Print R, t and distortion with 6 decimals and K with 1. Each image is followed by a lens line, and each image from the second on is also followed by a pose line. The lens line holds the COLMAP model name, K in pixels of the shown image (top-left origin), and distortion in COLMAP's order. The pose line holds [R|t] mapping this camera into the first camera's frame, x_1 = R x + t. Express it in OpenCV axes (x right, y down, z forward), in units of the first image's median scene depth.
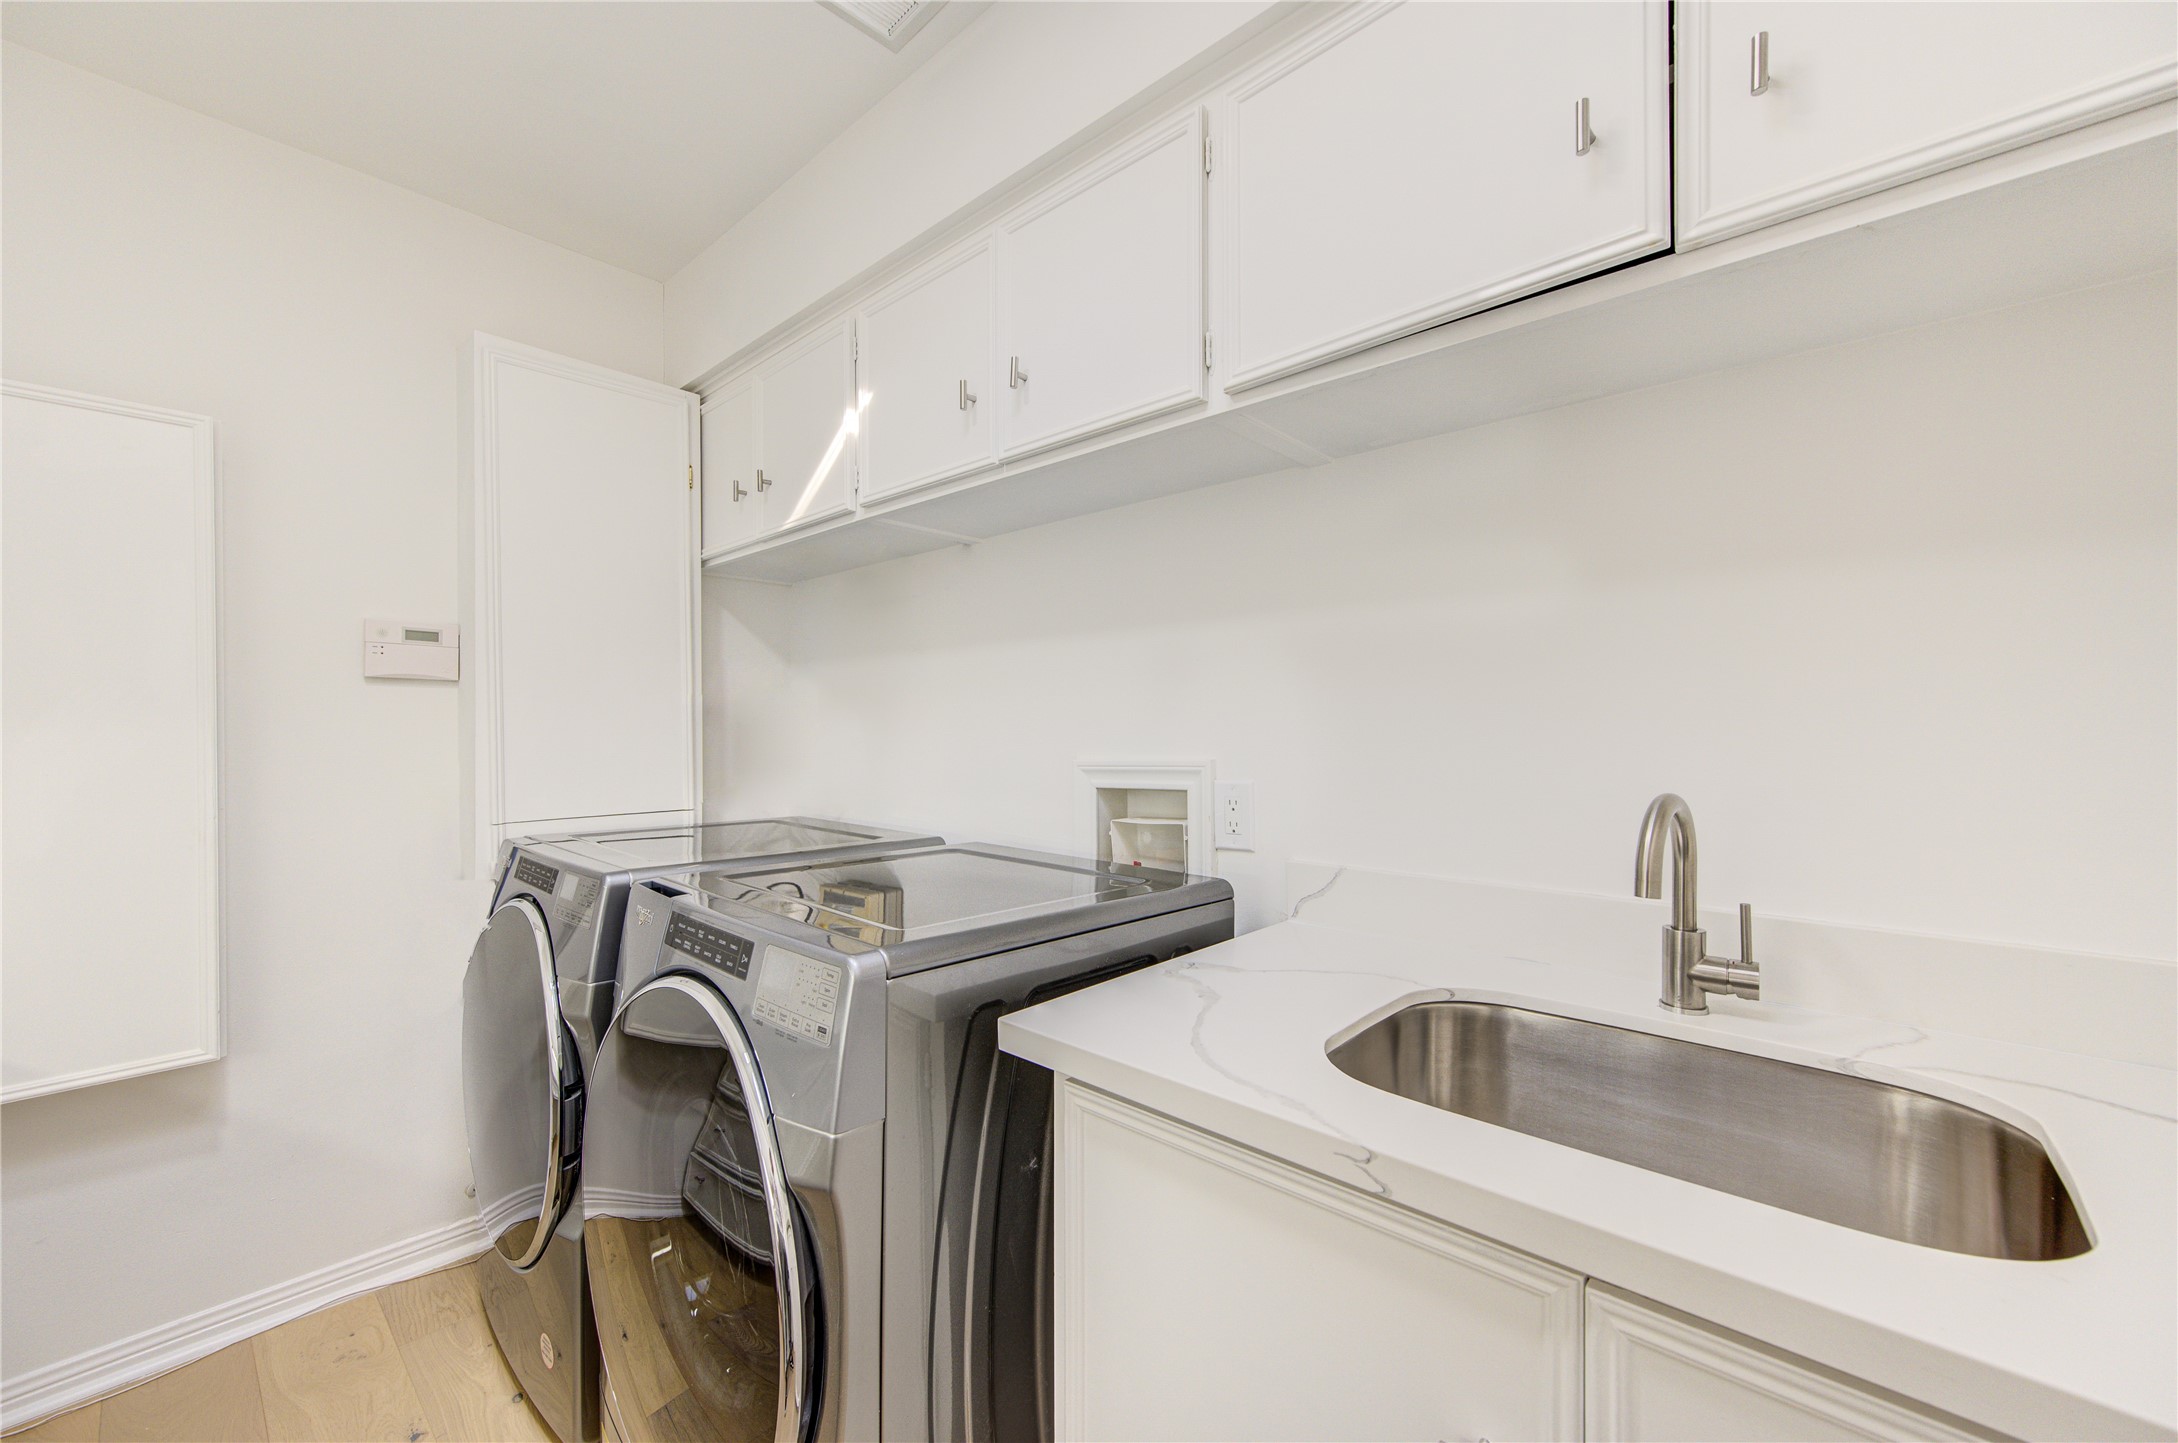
lens RADIAL K [[842.0, 0, 1089.1], [0, 842.0, 728.4], [0, 0, 1]] dist [-0.000189, 0.000001]
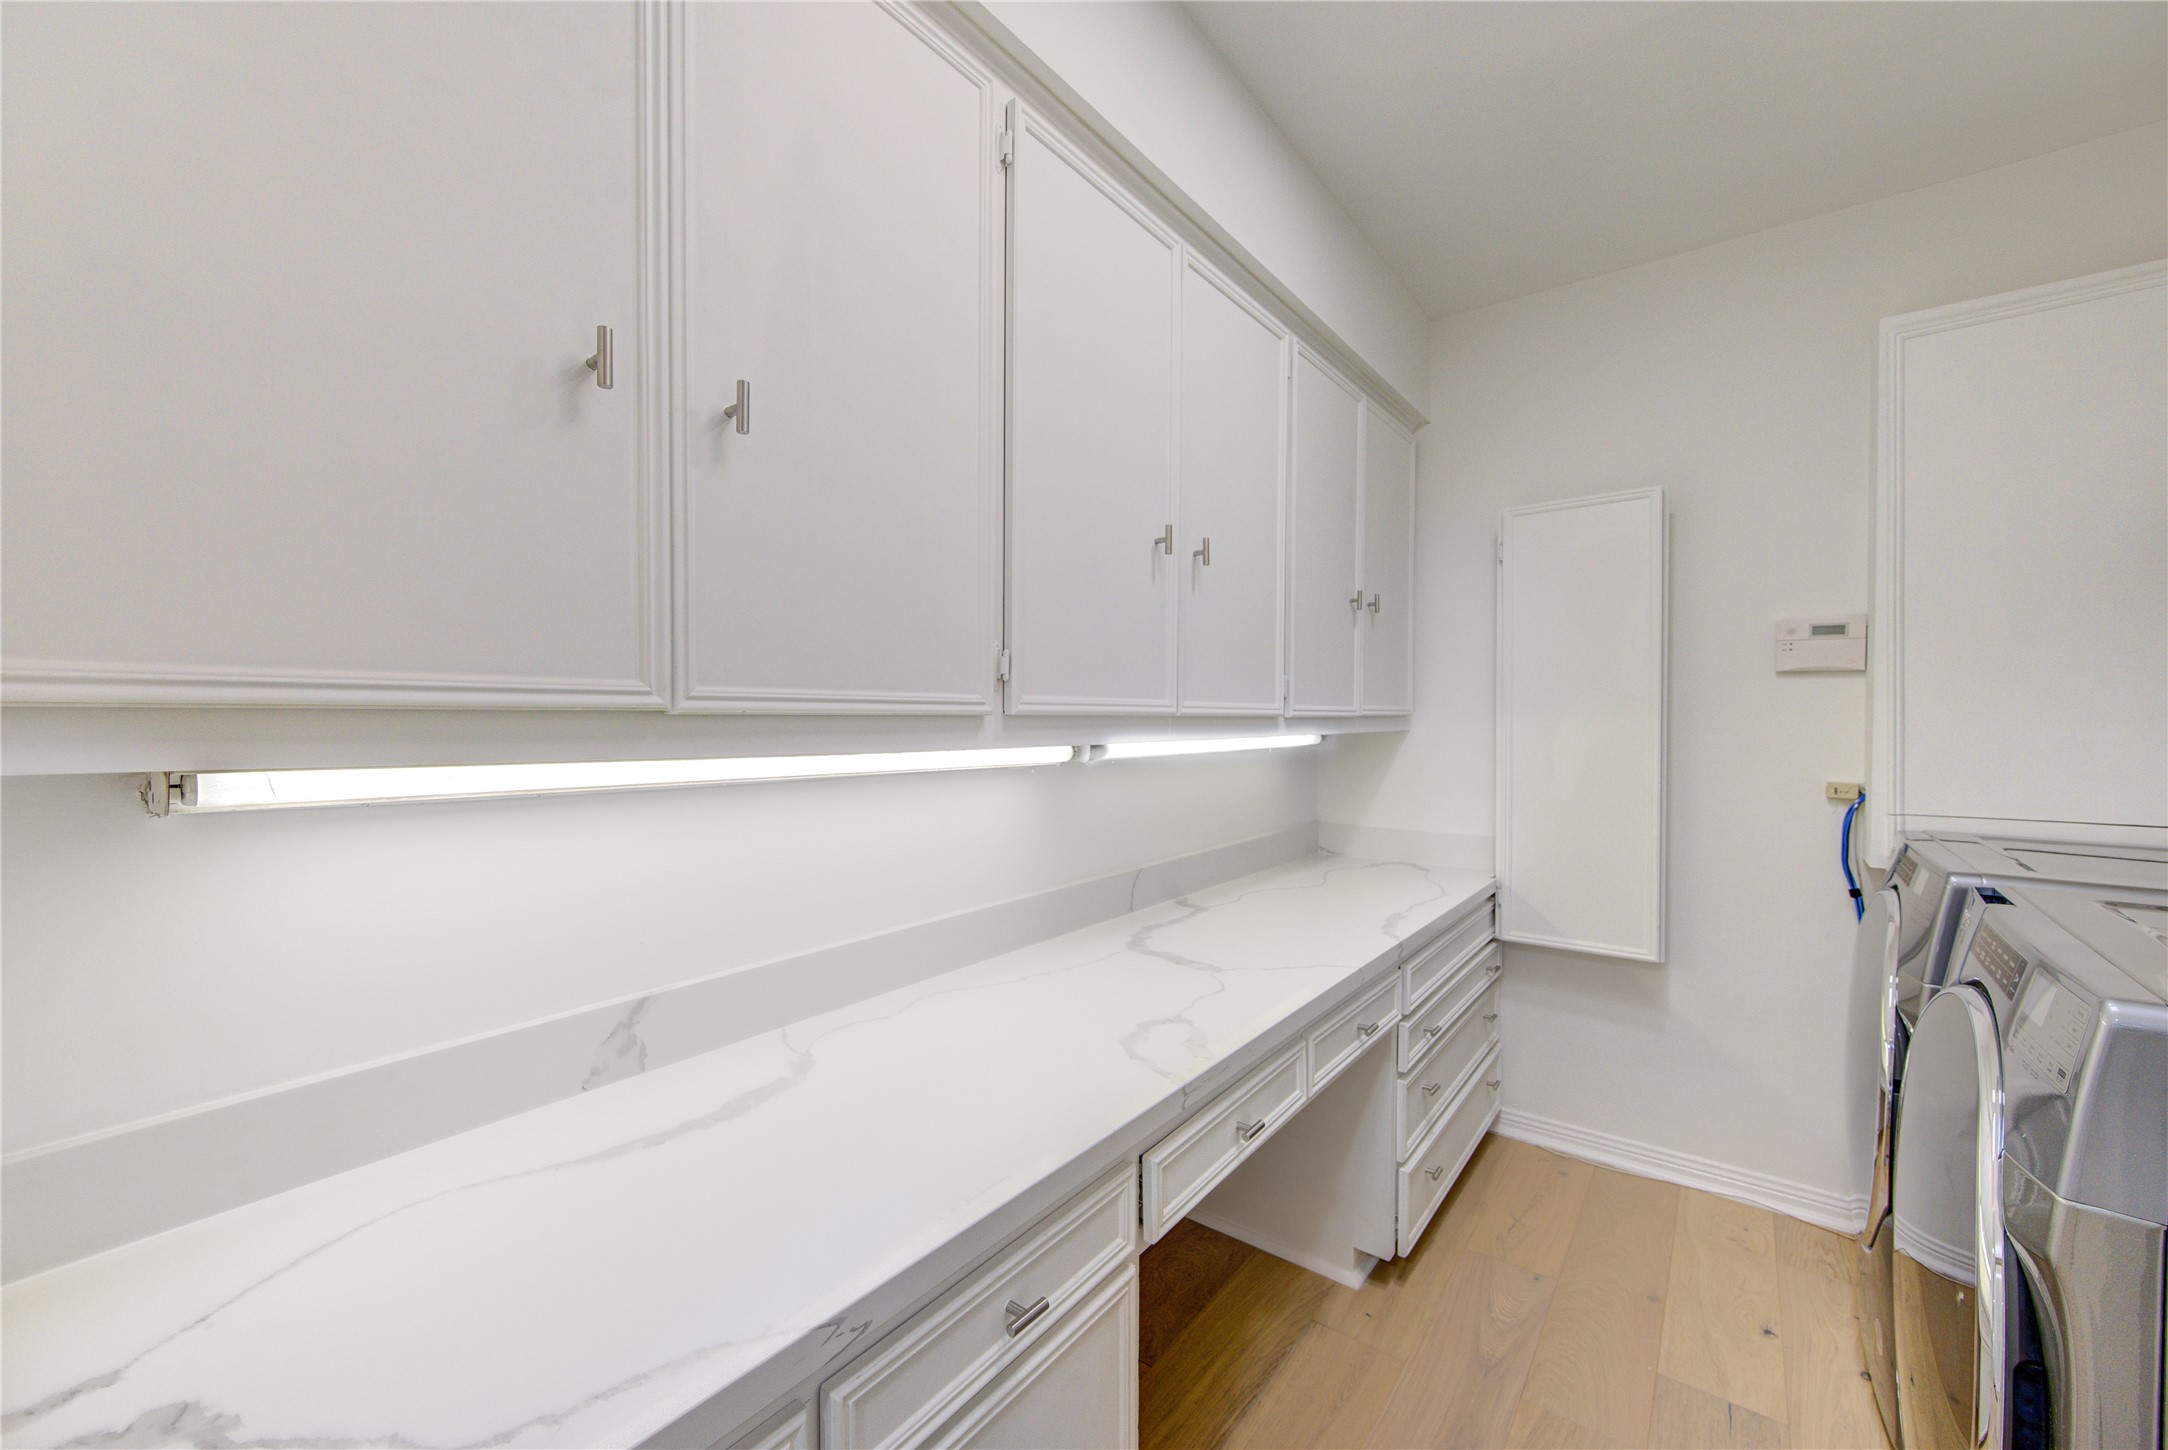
lens RADIAL K [[841.9, 0, 1084.0], [0, 841.9, 725.0], [0, 0, 1]] dist [-0.000293, -0.000060]
pose [[0.072432, 0.010352, -0.997320, 0.230041], [-0.005203, 0.999936, 0.010001, 0.004856], [0.997360, 0.004465, 0.072482, -0.016209]]
